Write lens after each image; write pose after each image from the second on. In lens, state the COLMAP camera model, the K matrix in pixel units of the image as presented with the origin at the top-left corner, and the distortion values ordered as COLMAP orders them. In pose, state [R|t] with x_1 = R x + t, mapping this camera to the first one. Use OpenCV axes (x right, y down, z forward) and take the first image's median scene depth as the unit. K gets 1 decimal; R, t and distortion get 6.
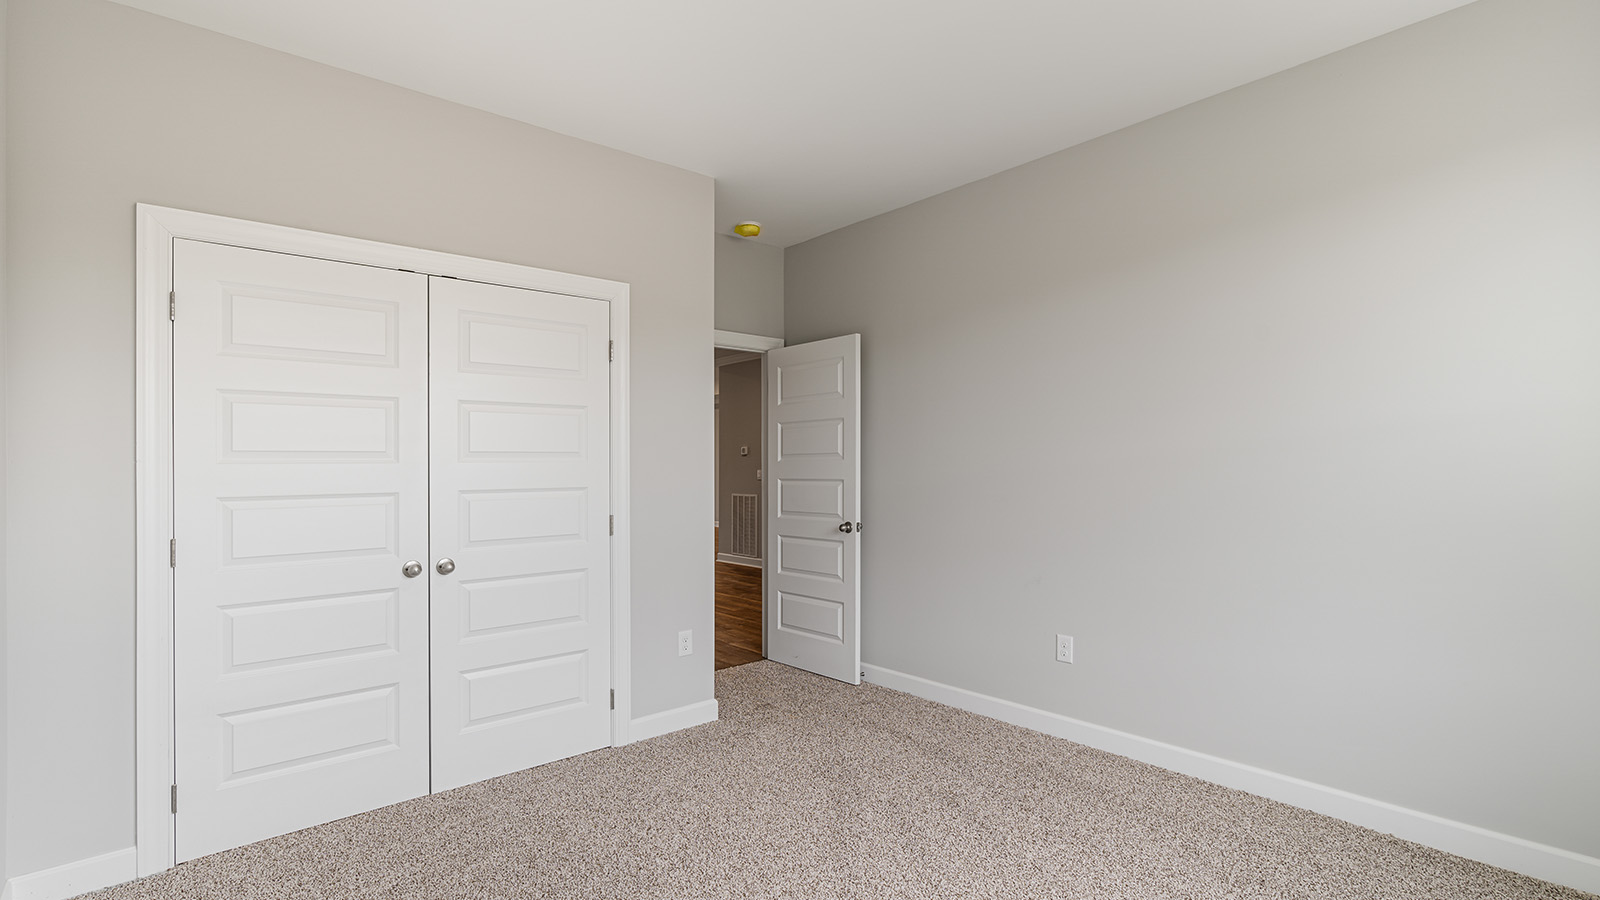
lens RADIAL K [[726.7, 0, 811.3], [0, 726.7, 467.3], [0, 0, 1]] dist [0.001184, -0.000073]
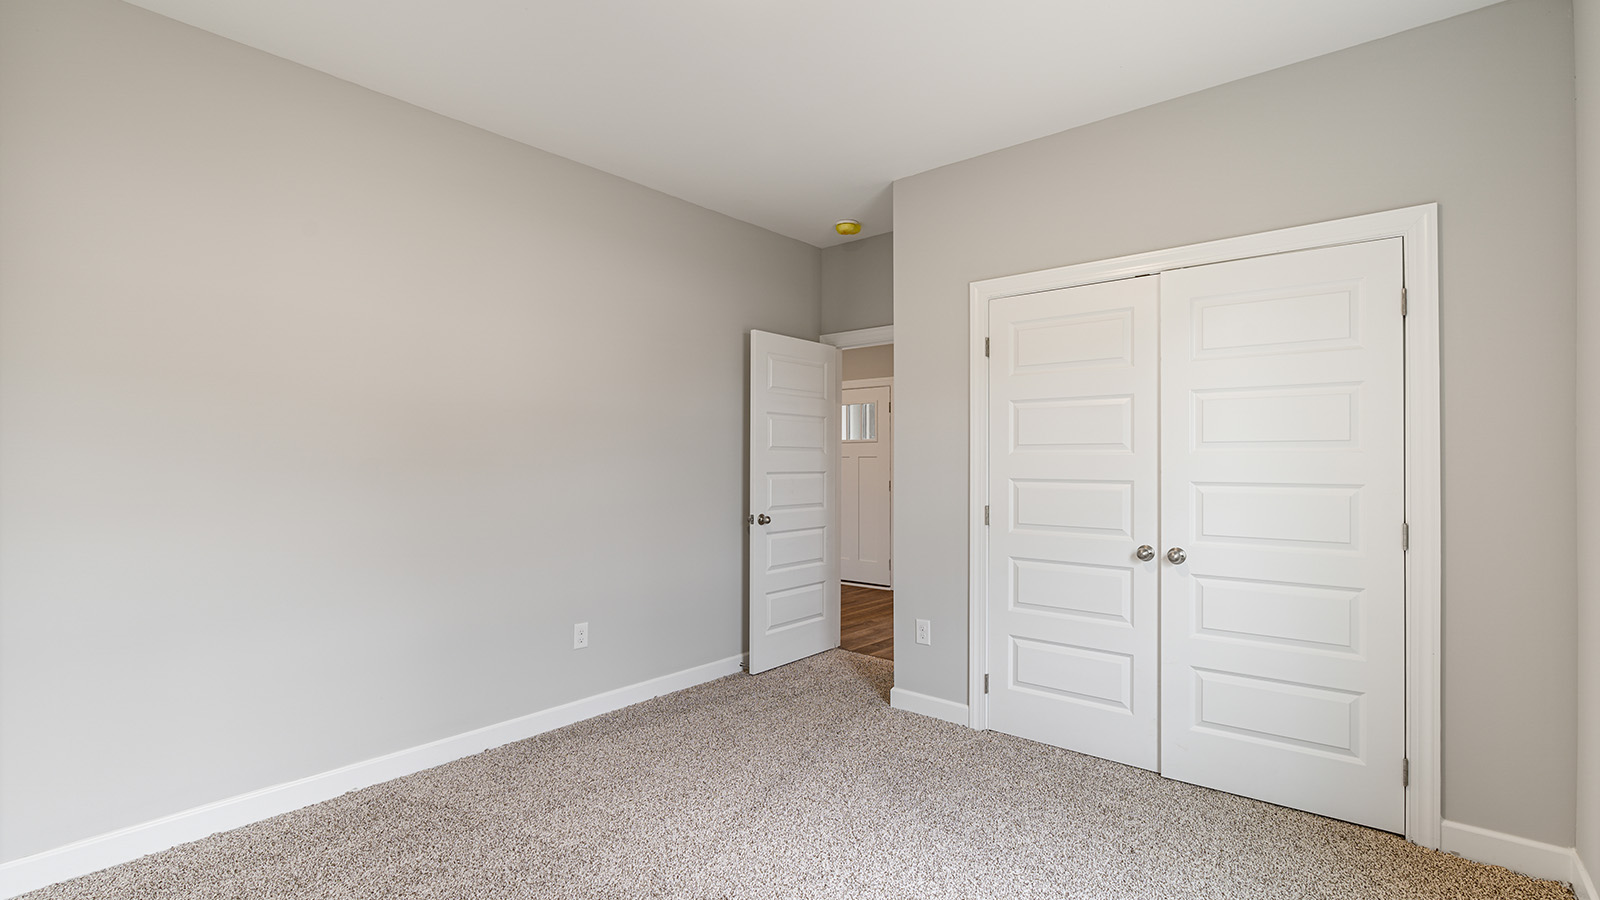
lens RADIAL K [[729.0, 0, 801.6], [0, 729.0, 456.8], [0, 0, 1]] dist [-0.007811, 0.003204]
pose [[0.185826, 0.005500, -0.982567, 0.400472], [-0.001187, 0.999985, 0.005373, -0.006734], [0.982582, 0.000168, 0.185830, 0.297306]]
